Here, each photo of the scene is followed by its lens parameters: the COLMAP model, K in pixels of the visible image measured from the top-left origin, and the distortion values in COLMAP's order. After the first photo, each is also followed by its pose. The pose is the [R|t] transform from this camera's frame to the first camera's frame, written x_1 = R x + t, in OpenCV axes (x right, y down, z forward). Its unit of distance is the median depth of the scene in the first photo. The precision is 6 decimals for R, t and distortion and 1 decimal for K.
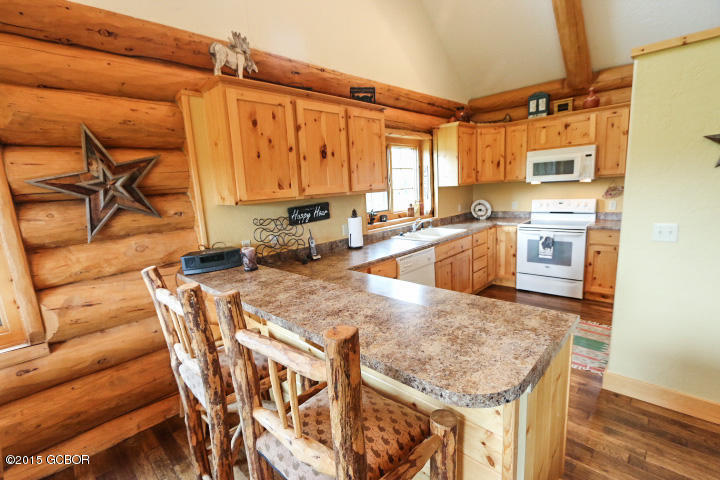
lens RADIAL K [[328.9, 0, 356.9], [0, 328.9, 244.4], [0, 0, 1]] dist [-0.019484, 0.003083]
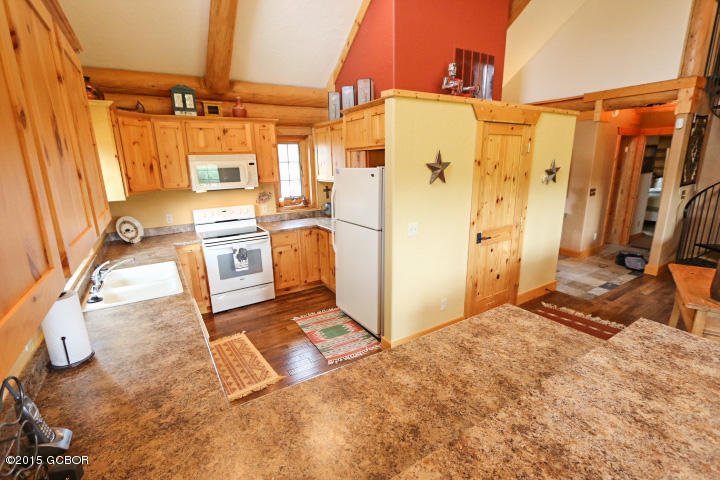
lens RADIAL K [[328.9, 0, 356.9], [0, 328.9, 244.4], [0, 0, 1]] dist [-0.019484, 0.003083]
pose [[0.238217, -0.186200, 0.953196, -0.238684], [0.180122, 0.972893, 0.145033, -0.110728], [-0.954363, 0.137142, 0.265299, 0.422144]]
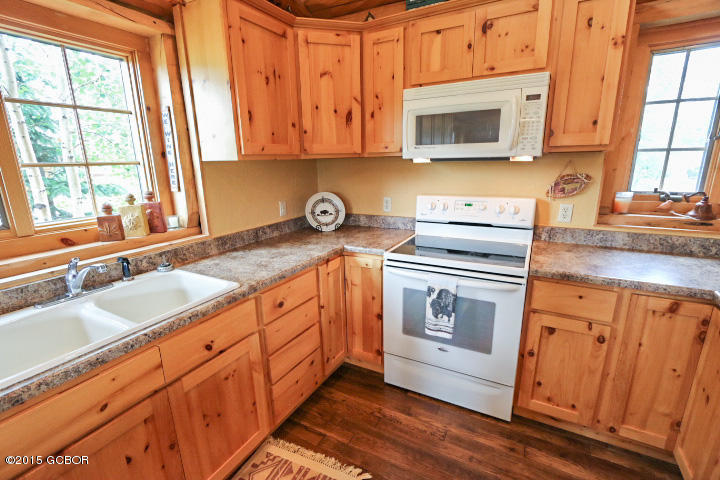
lens RADIAL K [[328.9, 0, 356.9], [0, 328.9, 244.4], [0, 0, 1]] dist [-0.019484, 0.003083]
pose [[0.964469, -0.025430, 0.262971, 0.362240], [0.009351, 0.998019, 0.062215, -0.108217], [-0.264032, -0.057545, 0.962796, 0.618875]]
